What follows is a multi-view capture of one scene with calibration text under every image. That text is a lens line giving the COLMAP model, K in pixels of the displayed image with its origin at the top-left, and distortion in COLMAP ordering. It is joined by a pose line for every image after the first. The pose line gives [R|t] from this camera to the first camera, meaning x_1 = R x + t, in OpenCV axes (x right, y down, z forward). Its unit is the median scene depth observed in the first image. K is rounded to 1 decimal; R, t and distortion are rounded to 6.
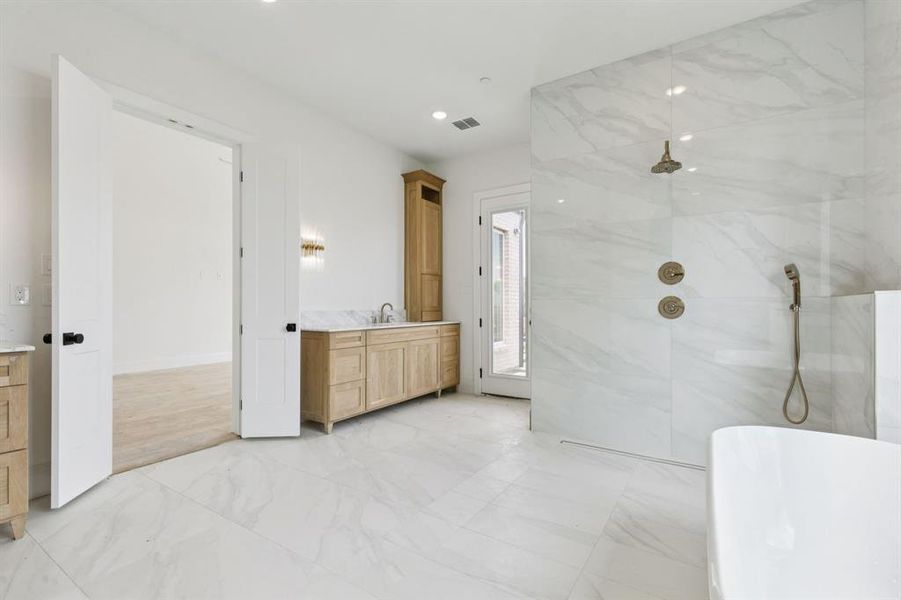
lens RADIAL K [[409.9, 0, 451.8], [0, 409.9, 306.4], [0, 0, 1]] dist [0.002323, 0.000422]
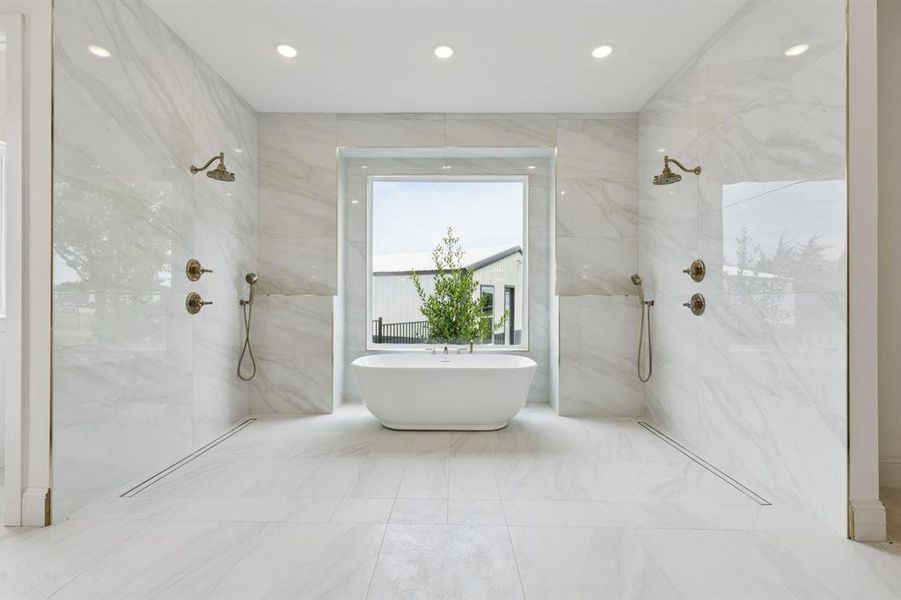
lens RADIAL K [[403.4, 0, 450.5], [0, 403.4, 300.0], [0, 0, 1]] dist [0.002383, 0.000819]
pose [[-0.538661, 0.001377, 0.842521, -0.648776], [0.000370, 0.999999, -0.001398, -0.004026], [-0.842522, -0.000441, -0.538661, 0.956031]]
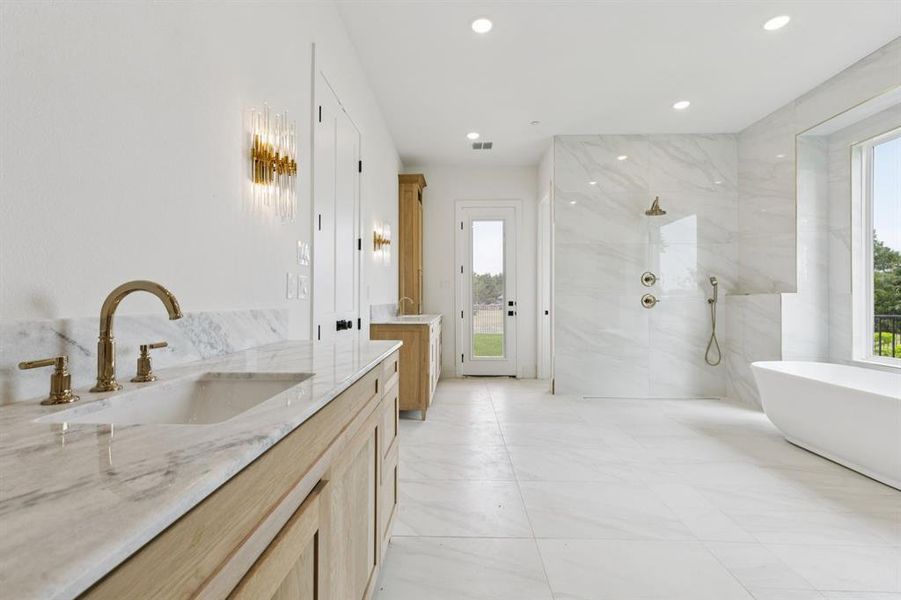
lens RADIAL K [[403.4, 0, 450.5], [0, 403.4, 300.0], [0, 0, 1]] dist [0.002383, 0.000819]
pose [[0.850697, 0.002348, 0.525650, -0.882790], [-0.001443, 0.999997, -0.002131, 0.002560], [-0.525654, 0.001055, 0.850698, 0.079445]]
